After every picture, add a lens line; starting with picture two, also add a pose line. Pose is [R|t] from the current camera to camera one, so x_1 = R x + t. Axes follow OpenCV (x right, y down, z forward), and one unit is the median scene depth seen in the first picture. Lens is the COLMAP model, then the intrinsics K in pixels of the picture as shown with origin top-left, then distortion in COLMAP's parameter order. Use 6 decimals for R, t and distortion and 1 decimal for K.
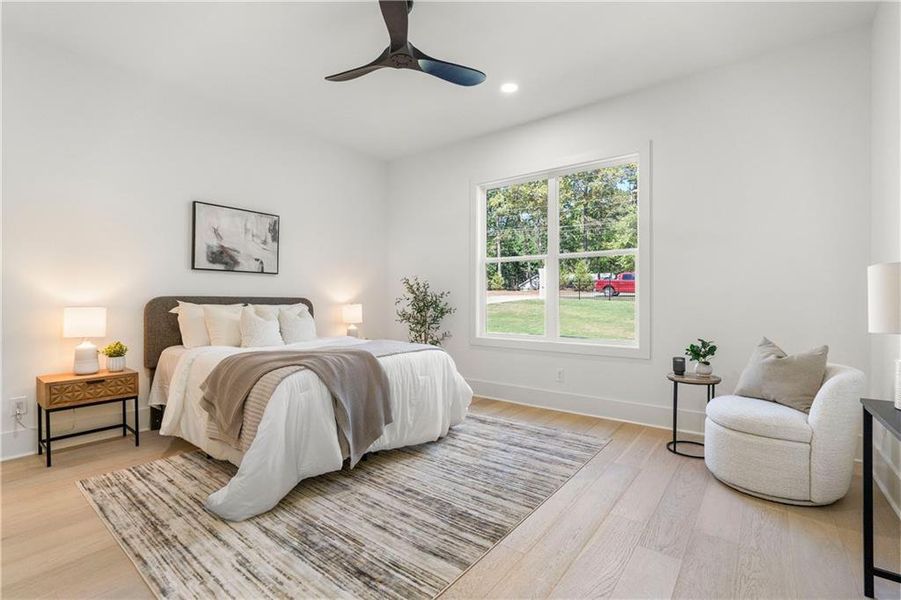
lens RADIAL K [[408.5, 0, 451.3], [0, 408.5, 302.1], [0, 0, 1]] dist [-0.014222, 0.000353]
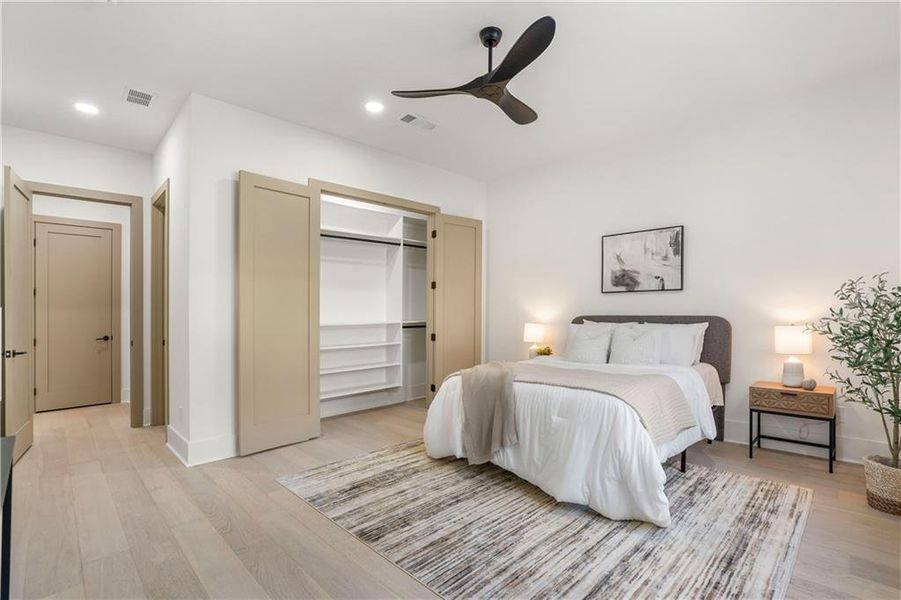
lens RADIAL K [[408.5, 0, 451.0], [0, 408.5, 308.2], [0, 0, 1]] dist [-0.014222, 0.000353]
pose [[-0.114500, -0.013348, -0.993334, 0.589752], [0.003716, 0.999897, -0.013864, -0.020253], [0.993416, -0.005279, -0.114438, 0.667838]]
